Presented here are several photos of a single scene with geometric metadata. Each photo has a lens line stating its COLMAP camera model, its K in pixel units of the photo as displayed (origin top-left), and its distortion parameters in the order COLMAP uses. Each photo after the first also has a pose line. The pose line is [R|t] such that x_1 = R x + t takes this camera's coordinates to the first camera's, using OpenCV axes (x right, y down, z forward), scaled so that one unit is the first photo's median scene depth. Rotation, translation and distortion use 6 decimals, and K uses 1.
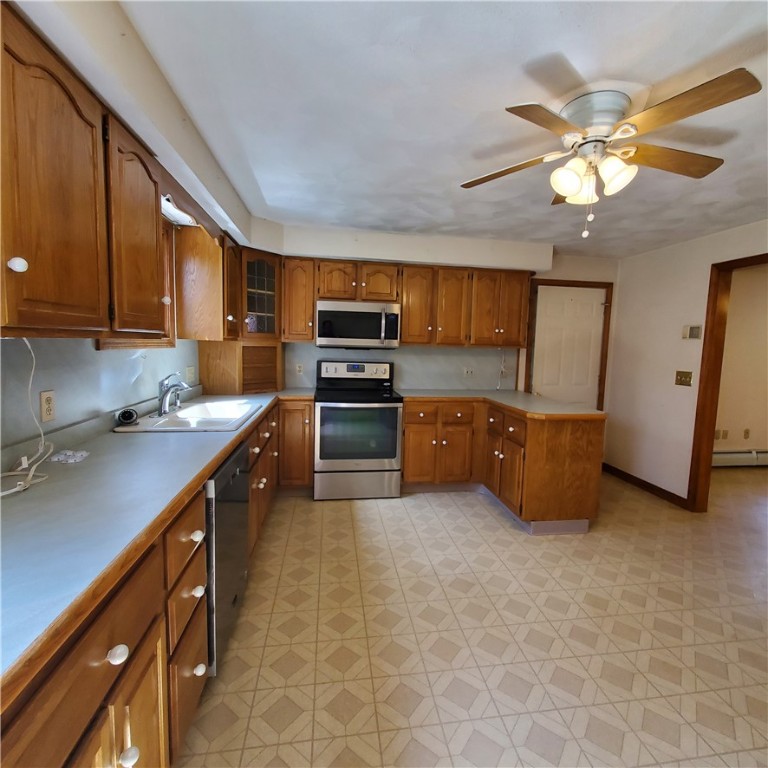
lens RADIAL K [[403.9, 0, 395.6], [0, 403.9, 383.2], [0, 0, 1]] dist [0.003701, -0.001053]
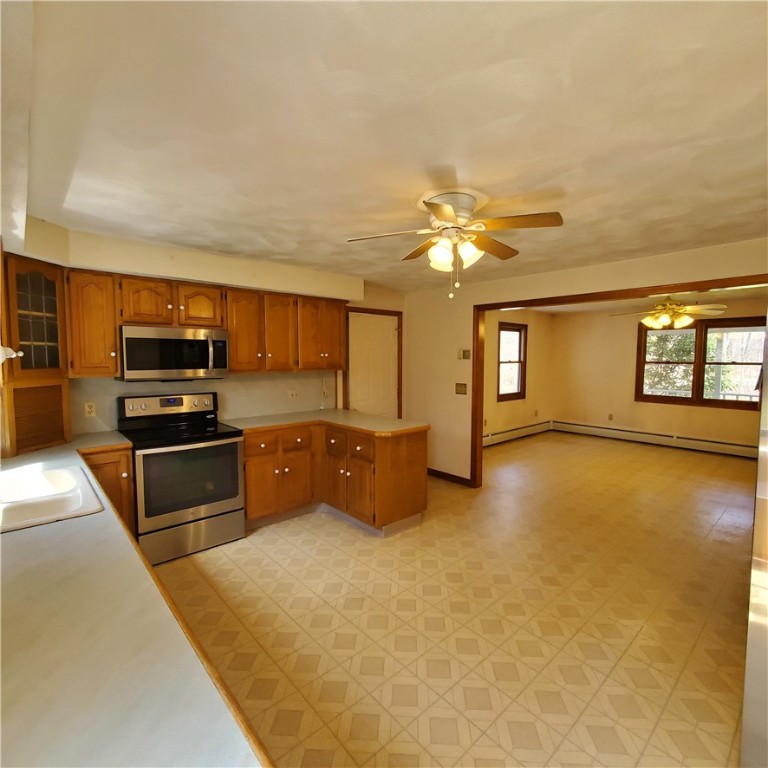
lens RADIAL K [[403.9, 0, 395.6], [0, 403.9, 383.2], [0, 0, 1]] dist [0.003701, -0.001053]
pose [[0.831263, -0.062955, 0.552302, -0.196031], [0.072096, 0.997384, 0.005178, -0.053017], [-0.551183, 0.035515, 0.833628, 0.015553]]
